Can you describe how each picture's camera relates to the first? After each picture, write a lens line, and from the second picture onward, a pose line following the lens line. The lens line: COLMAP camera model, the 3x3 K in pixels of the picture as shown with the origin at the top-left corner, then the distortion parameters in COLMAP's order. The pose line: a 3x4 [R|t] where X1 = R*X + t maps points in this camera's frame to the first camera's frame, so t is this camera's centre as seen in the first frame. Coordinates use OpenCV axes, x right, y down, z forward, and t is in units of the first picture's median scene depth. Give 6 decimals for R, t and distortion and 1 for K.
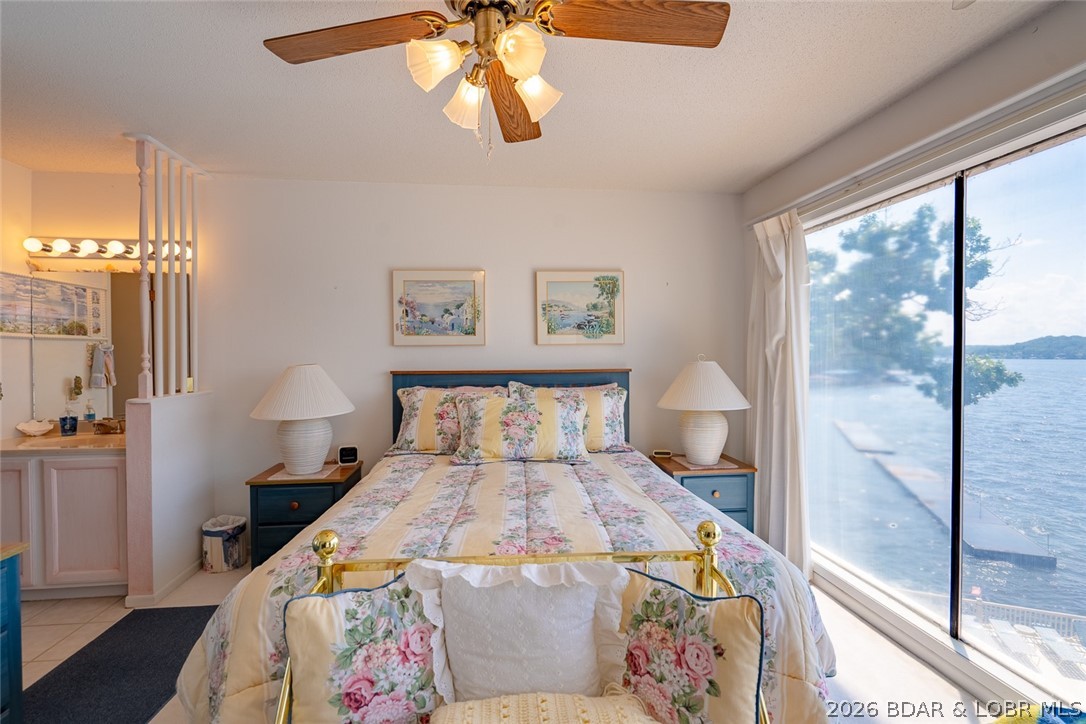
lens RADIAL K [[502.5, 0, 551.3], [0, 502.5, 364.3], [0, 0, 1]] dist [-0.000679, 0.001561]
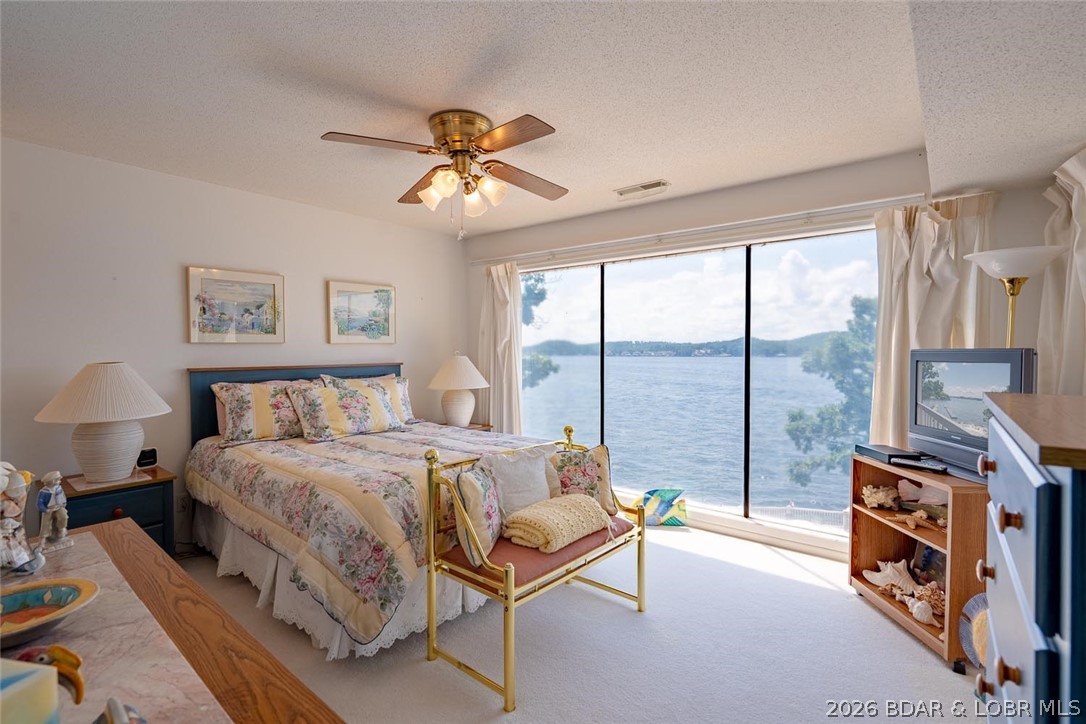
lens RADIAL K [[502.5, 0, 549.1], [0, 502.5, 363.1], [0, 0, 1]] dist [-0.000679, 0.001561]
pose [[0.714598, -0.017622, 0.699313, -0.551792], [0.017585, 0.999819, 0.007225, 0.009137], [-0.699314, 0.007134, 0.714779, -0.222893]]
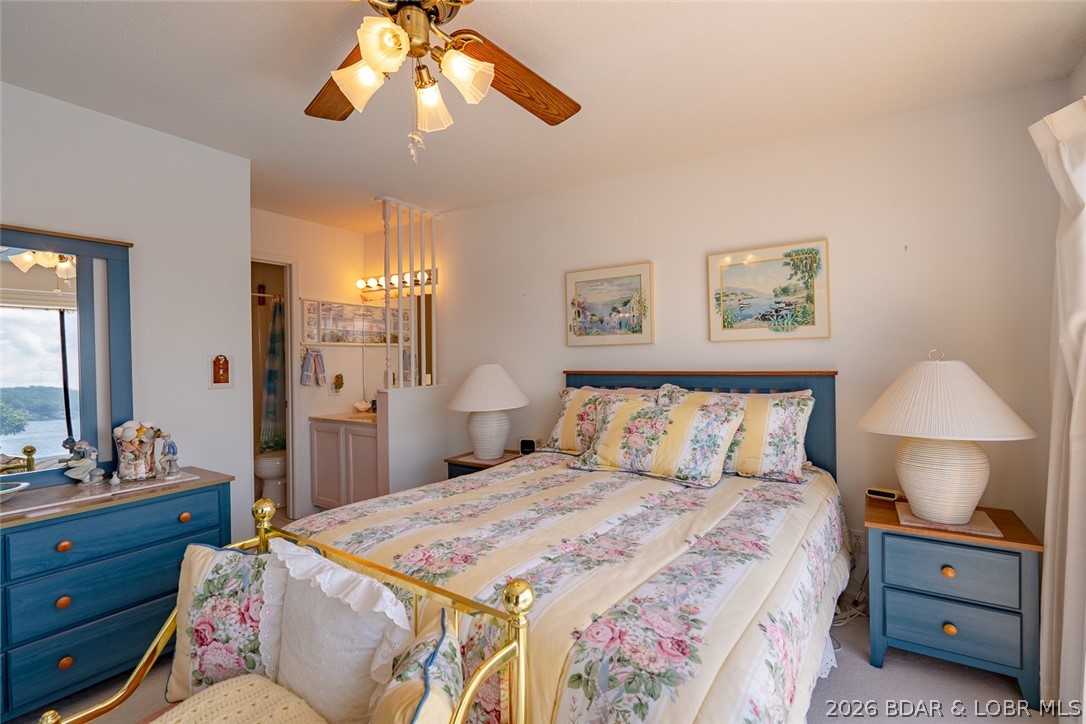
lens RADIAL K [[502.5, 0, 548.9], [0, 502.5, 362.0], [0, 0, 1]] dist [-0.000679, 0.001561]
pose [[0.769535, 0.000436, -0.638605, 0.348512], [-0.002096, 0.999996, -0.001843, -0.002525], [0.638601, 0.002757, 0.769533, 0.196192]]
